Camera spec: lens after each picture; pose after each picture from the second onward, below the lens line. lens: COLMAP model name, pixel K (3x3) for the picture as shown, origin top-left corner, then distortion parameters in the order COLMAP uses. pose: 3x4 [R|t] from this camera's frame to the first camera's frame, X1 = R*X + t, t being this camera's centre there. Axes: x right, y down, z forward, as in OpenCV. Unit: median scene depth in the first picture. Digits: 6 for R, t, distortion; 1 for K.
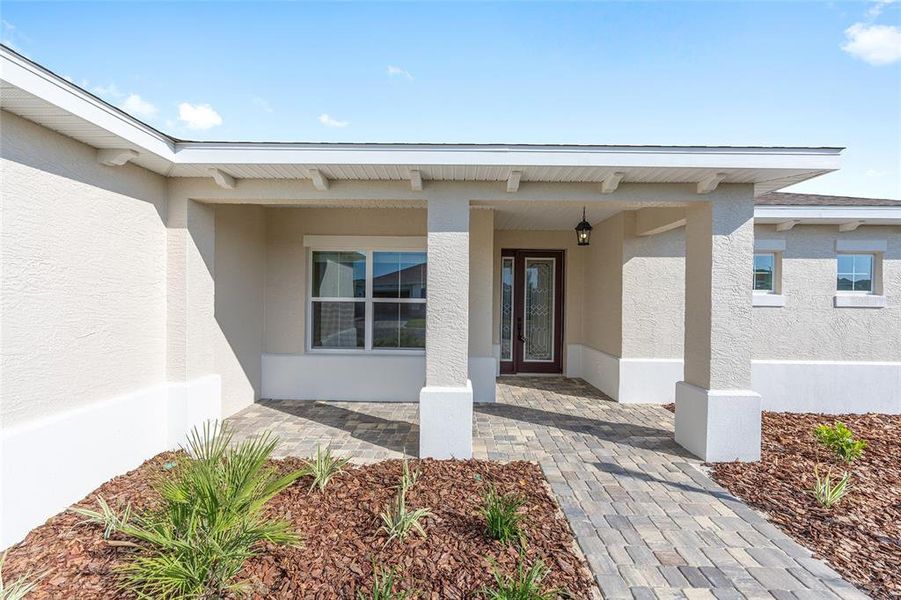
lens RADIAL K [[360.2, 0, 453.0], [0, 360.2, 297.6], [0, 0, 1]] dist [0.002961, -0.000747]
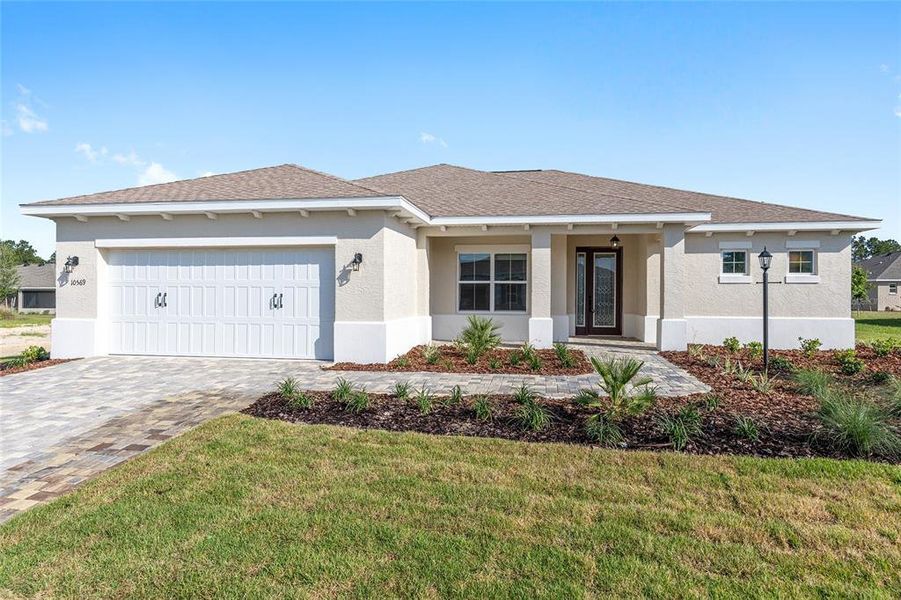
lens RADIAL K [[547.4, 0, 450.0], [0, 547.4, 293.9], [0, 0, 1]] dist [0.004626, 0.000355]
pose [[0.988100, -0.007101, -0.153647, -0.036324], [0.006473, 0.999969, -0.004585, 0.074408], [0.153675, 0.003536, 0.988115, -1.618562]]
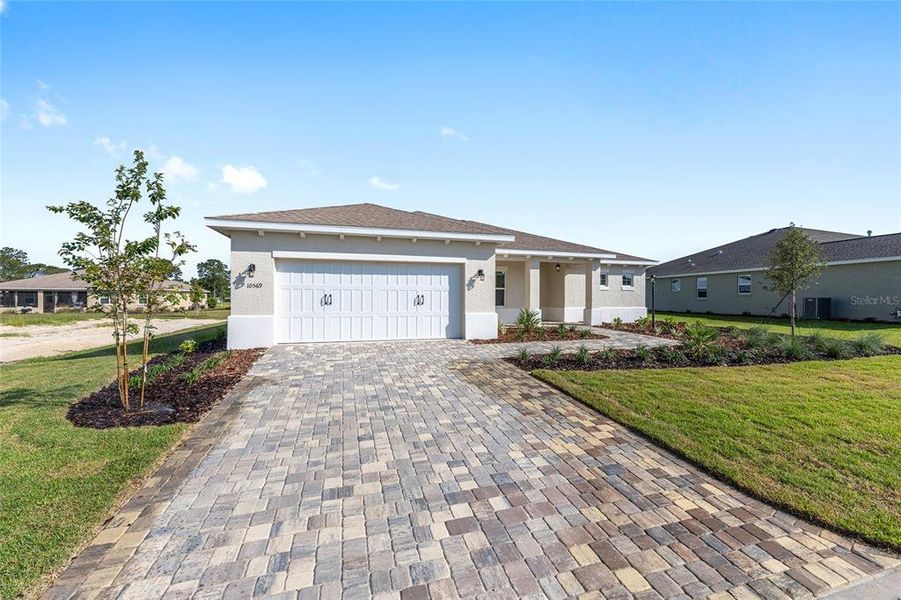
lens RADIAL K [[360.2, 0, 448.5], [0, 360.2, 299.2], [0, 0, 1]] dist [0.002961, -0.000747]
pose [[0.956692, -0.008308, 0.290982, -1.355332], [0.005584, 0.999933, 0.010188, 0.063737], [-0.291047, -0.008122, 0.956674, -1.624352]]
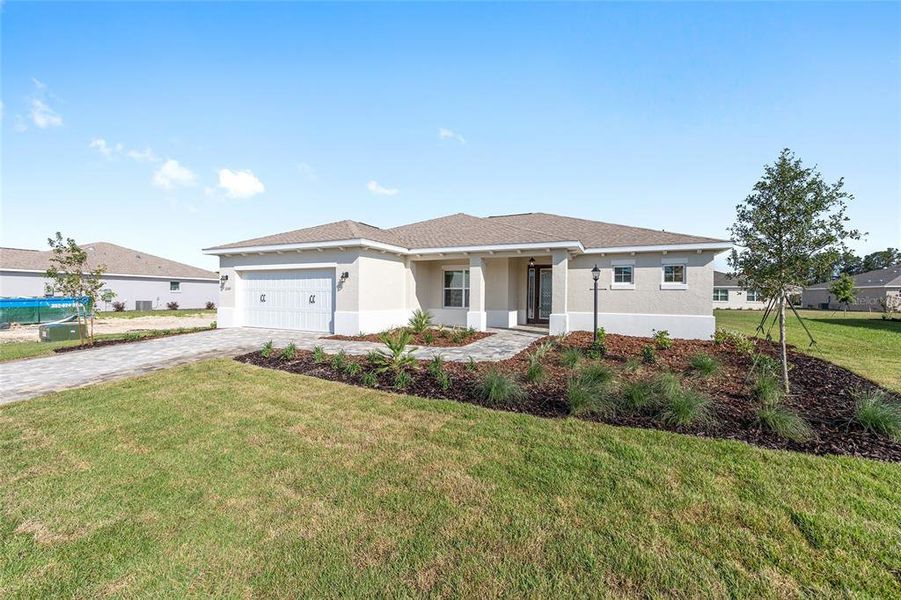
lens RADIAL K [[360.2, 0, 454.5], [0, 360.2, 298.8], [0, 0, 1]] dist [0.002961, -0.000747]
pose [[0.910535, 0.002022, -0.413427, 0.825569], [-0.000851, 0.999995, 0.003018, 0.075779], [0.413431, -0.002396, 0.910532, -1.490473]]
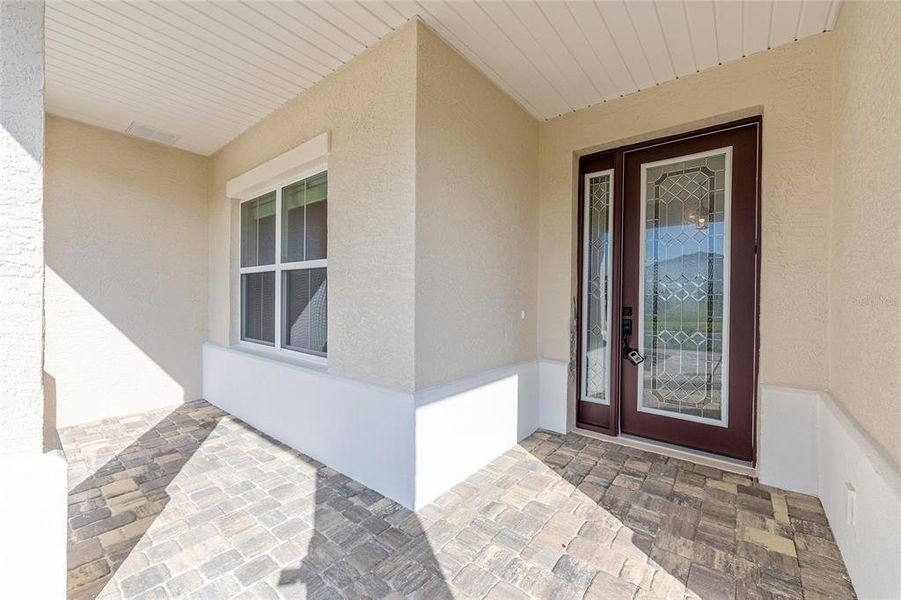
lens RADIAL K [[360.2, 0, 451.9], [0, 360.2, 298.1], [0, 0, 1]] dist [0.002961, -0.000747]
pose [[0.786391, -0.005181, -0.617707, 0.387254], [0.001099, 0.999975, -0.006988, 0.065502], [0.617727, 0.004816, 0.786377, 0.717273]]
